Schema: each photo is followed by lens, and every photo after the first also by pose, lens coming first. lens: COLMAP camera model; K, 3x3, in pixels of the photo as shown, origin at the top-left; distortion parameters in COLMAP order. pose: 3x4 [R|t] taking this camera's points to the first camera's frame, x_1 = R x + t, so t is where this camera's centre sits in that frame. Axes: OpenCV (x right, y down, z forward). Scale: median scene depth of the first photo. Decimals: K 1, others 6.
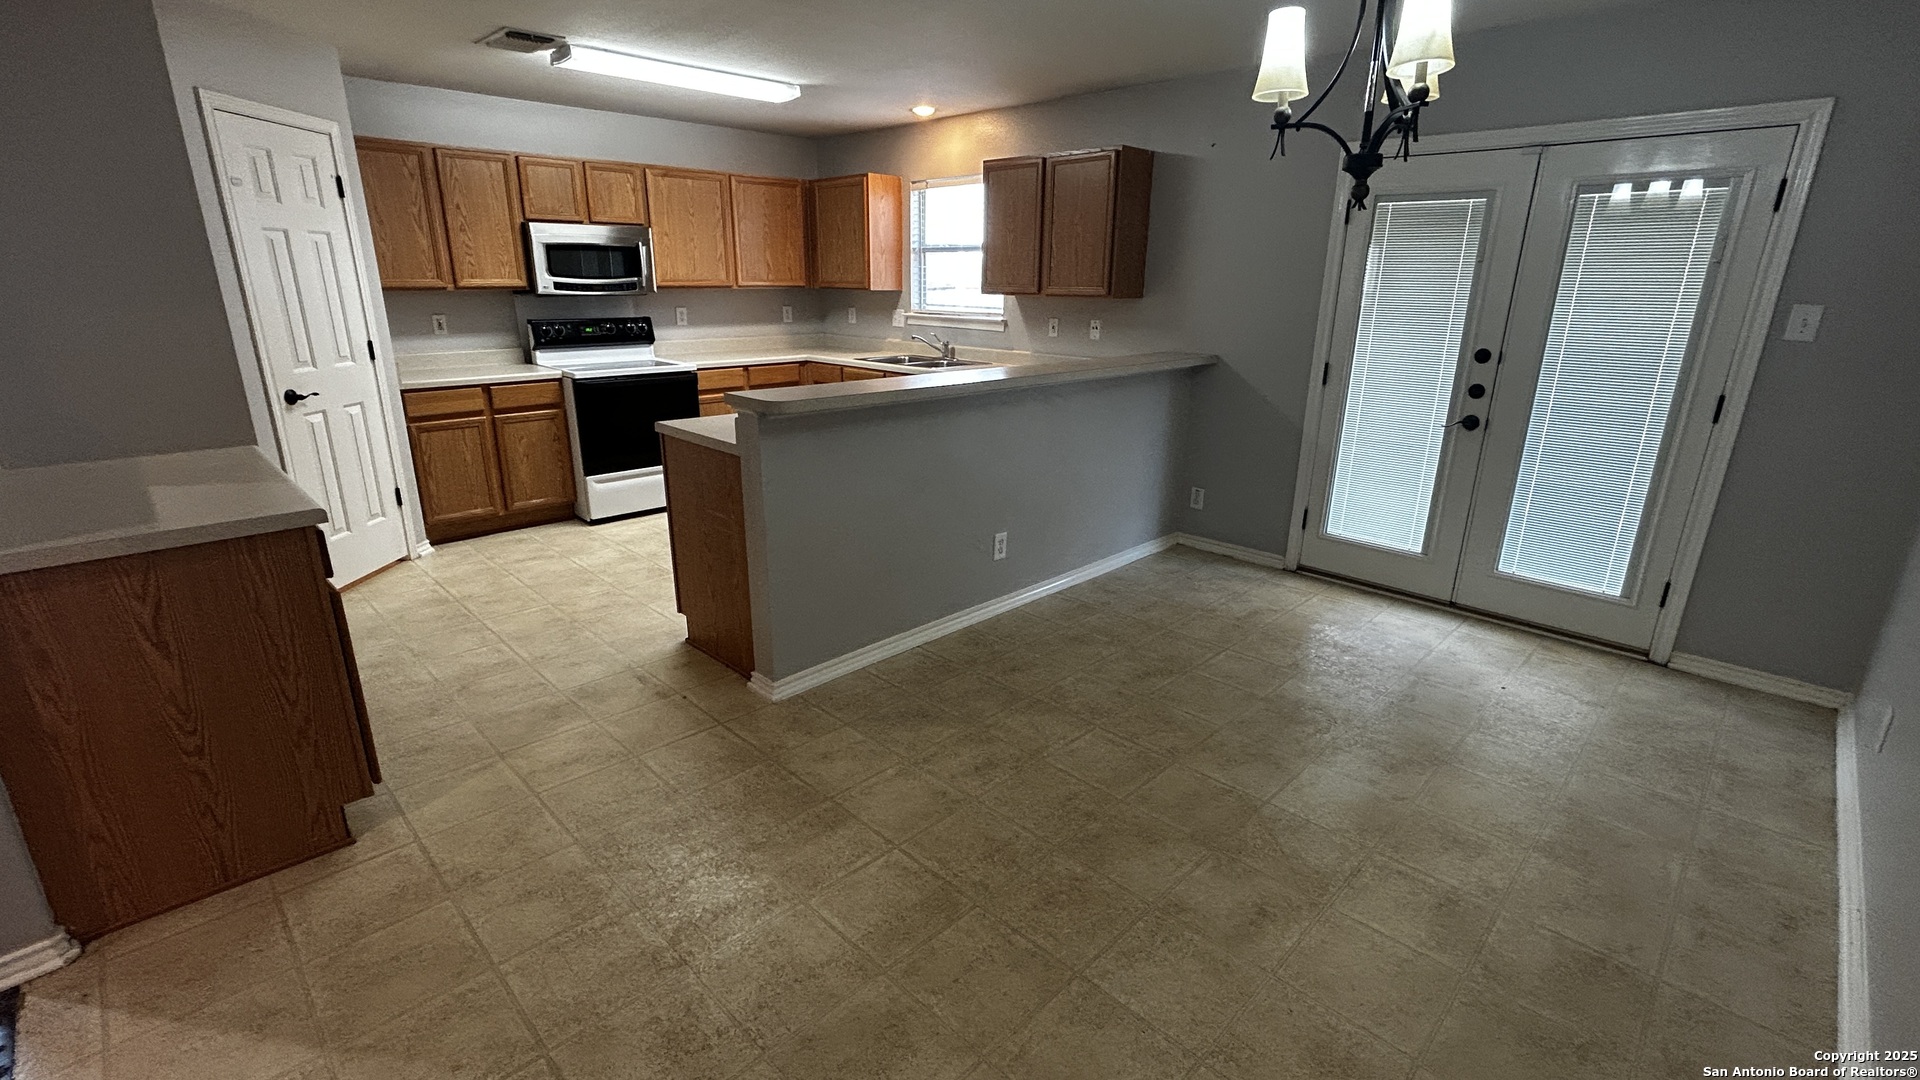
lens RADIAL K [[844.4, 0, 964.4], [0, 844.4, 539.2], [0, 0, 1]] dist [-0.001883, 0.000376]
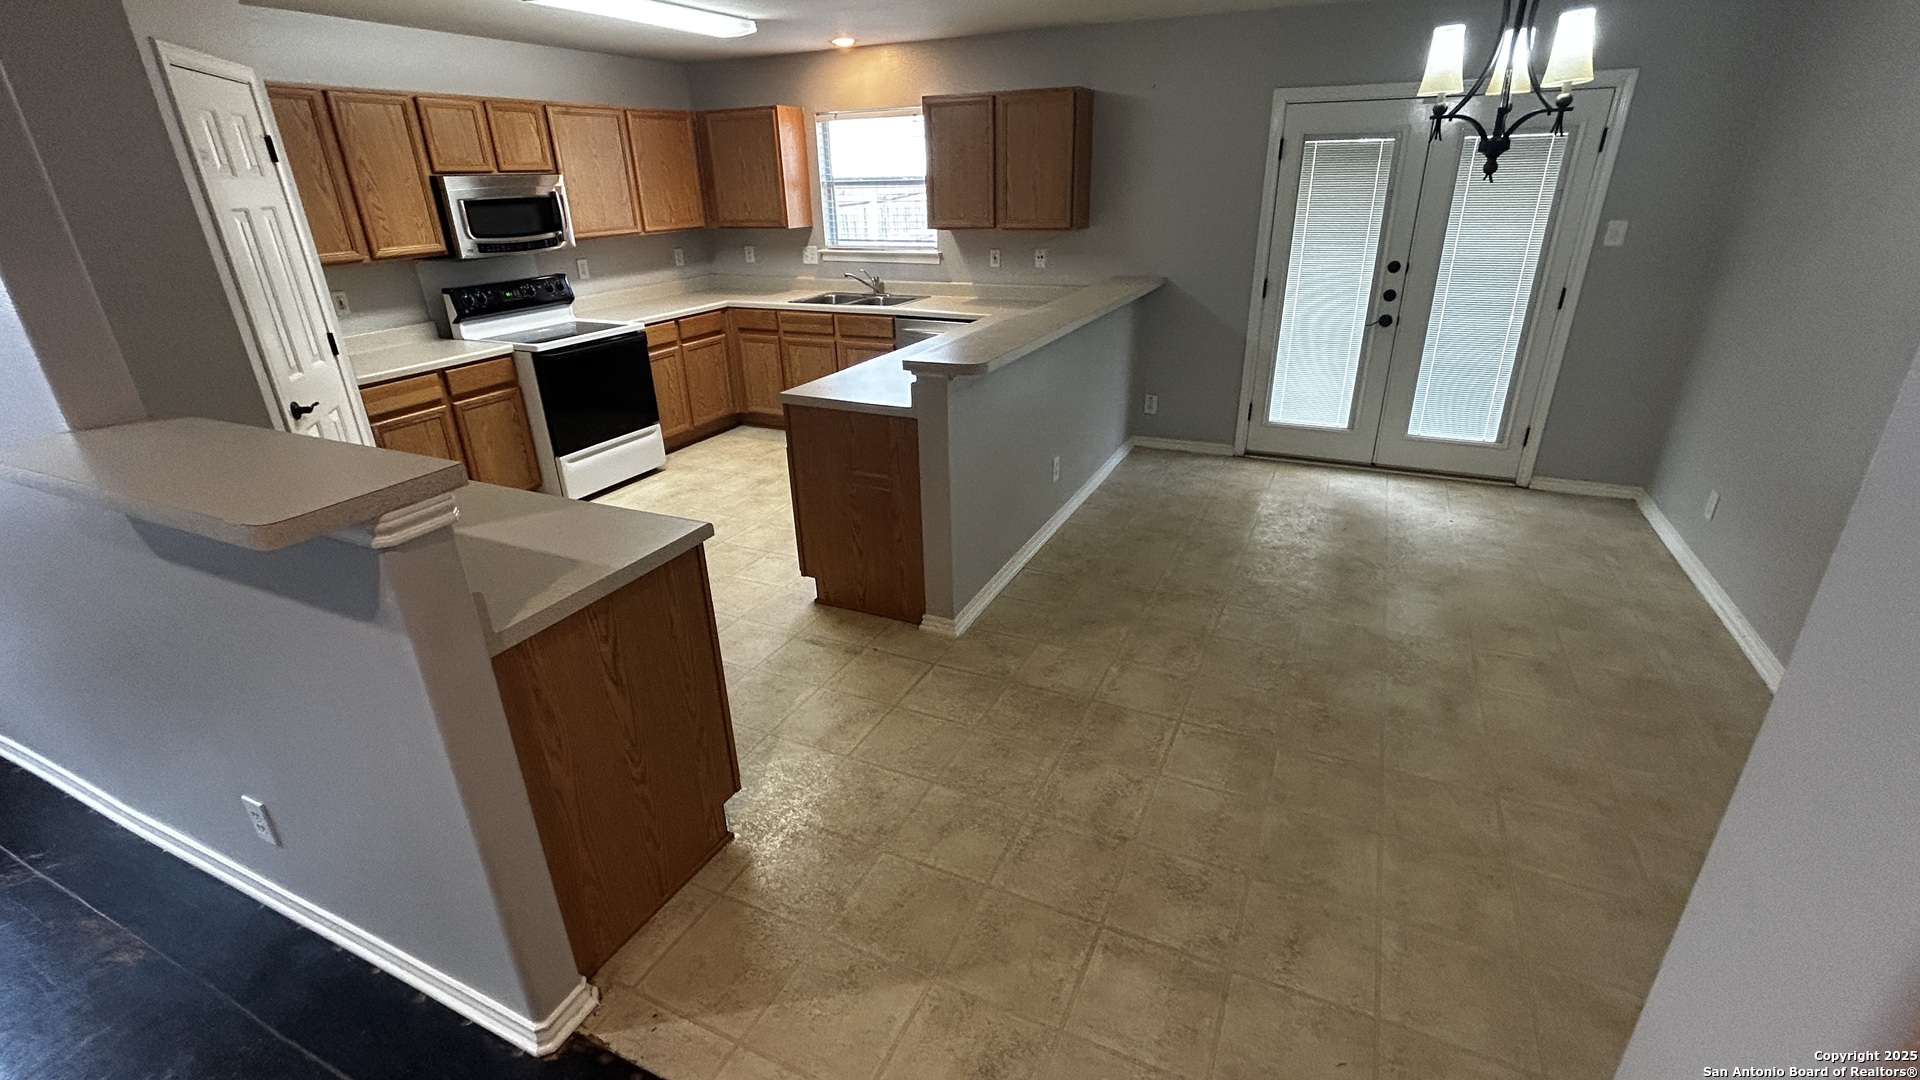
lens RADIAL K [[844.4, 0, 965.4], [0, 844.4, 537.3], [0, 0, 1]] dist [-0.001883, 0.000376]
pose [[0.940365, -0.163098, 0.298516, -0.388155], [0.132127, 0.983784, 0.121288, -0.050135], [-0.313458, -0.074613, 0.946666, -0.025955]]
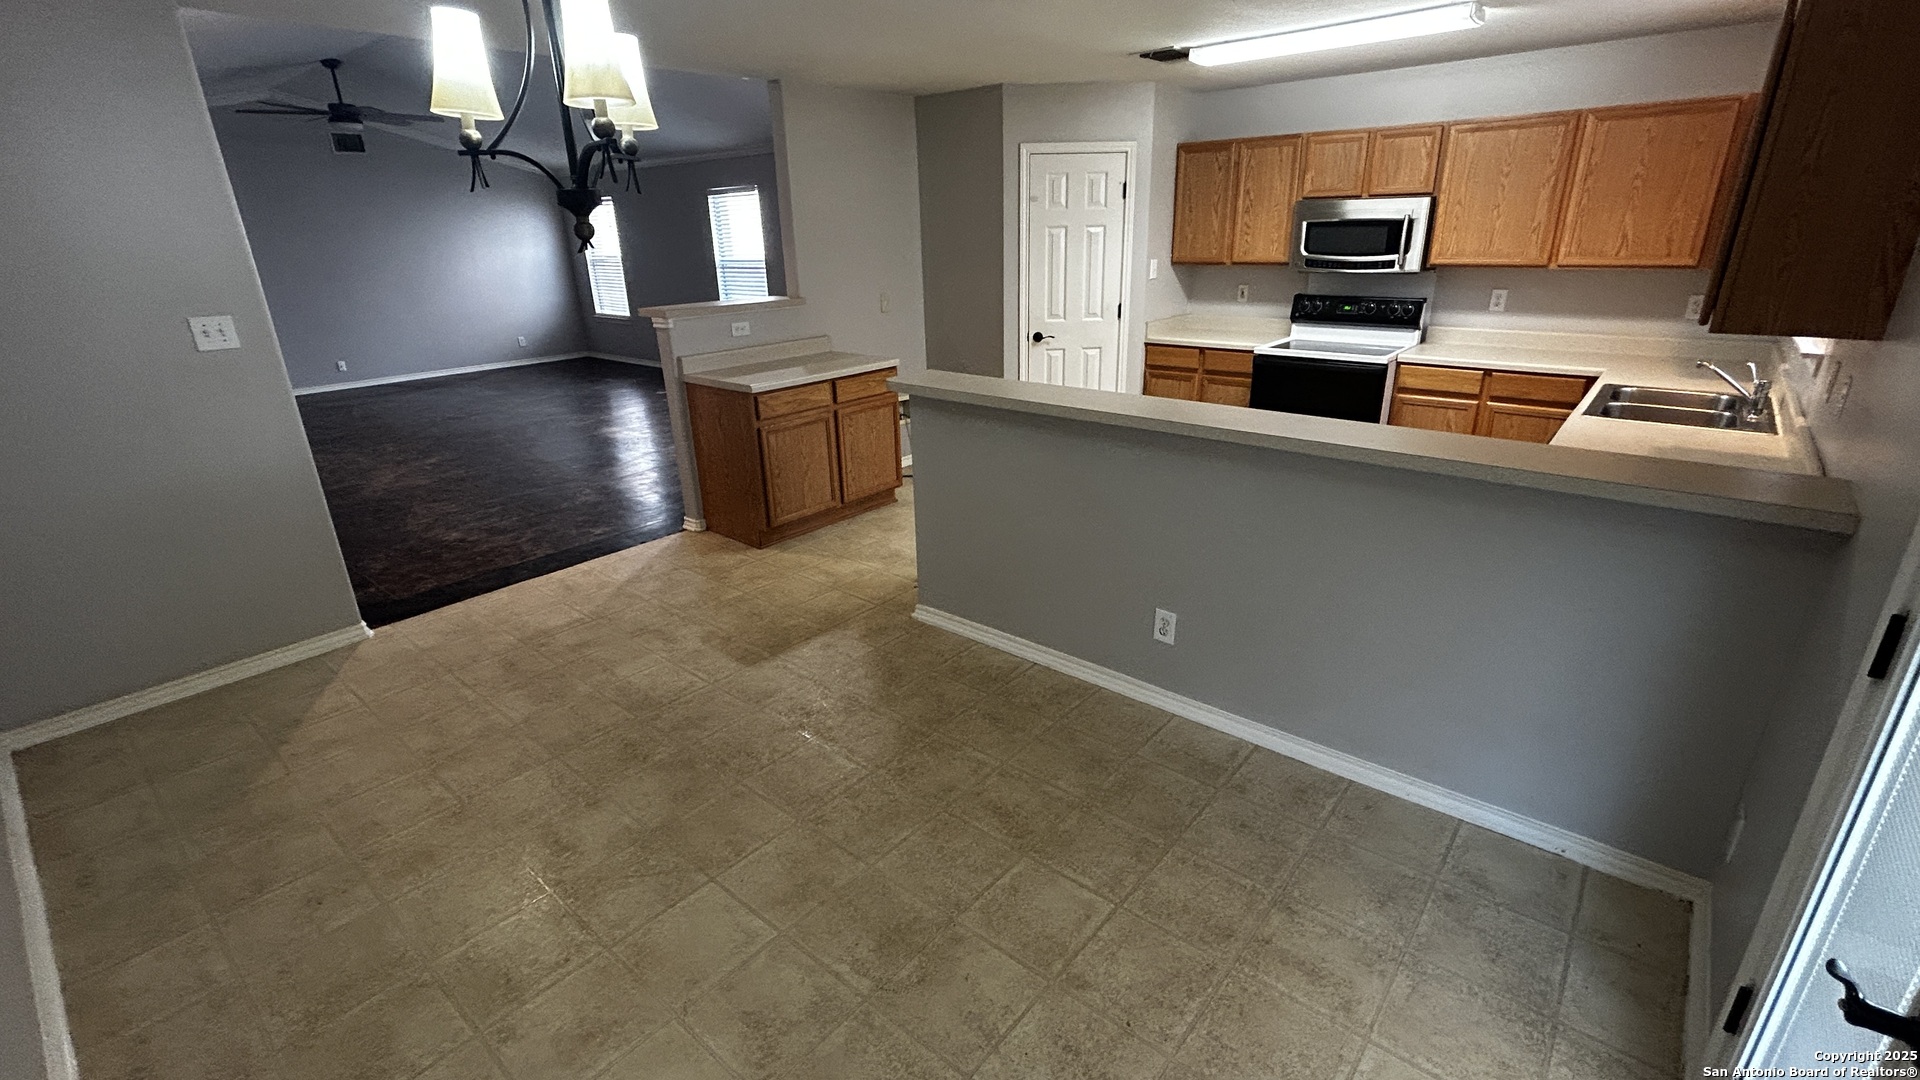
lens RADIAL K [[844.4, 0, 962.7], [0, 844.4, 540.8], [0, 0, 1]] dist [-0.001883, 0.000376]
pose [[0.074140, 0.338987, -0.937865, 0.683928], [-0.273368, 0.911338, 0.307788, -0.236325], [0.959048, 0.233563, 0.160235, 0.626948]]
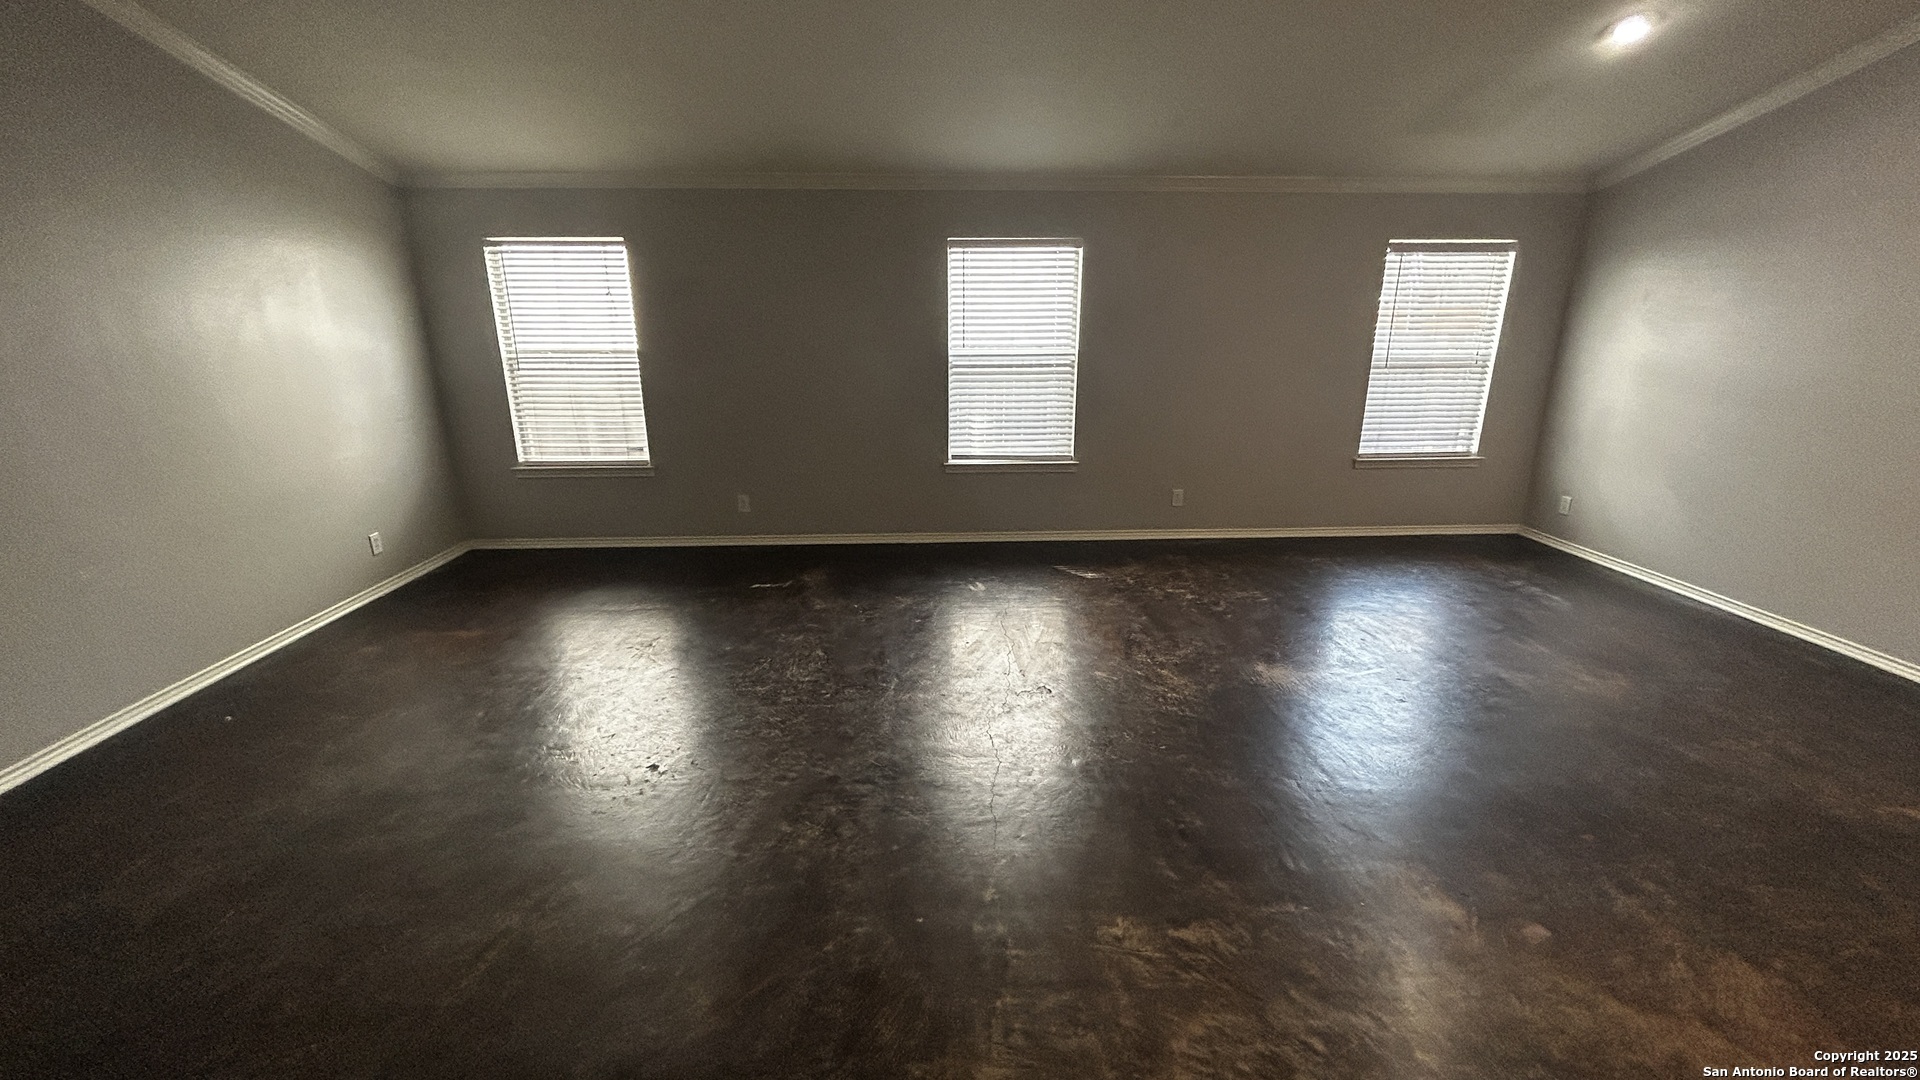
lens RADIAL K [[771.2, 0, 961.8], [0, 771.2, 539.9], [0, 0, 1]] dist [-0.003519, 0.001324]
pose [[0.733264, 0.178794, -0.656016, -0.899323], [-0.193466, 0.979791, 0.050790, 0.191942], [0.651839, 0.089675, 0.753036, -0.750726]]
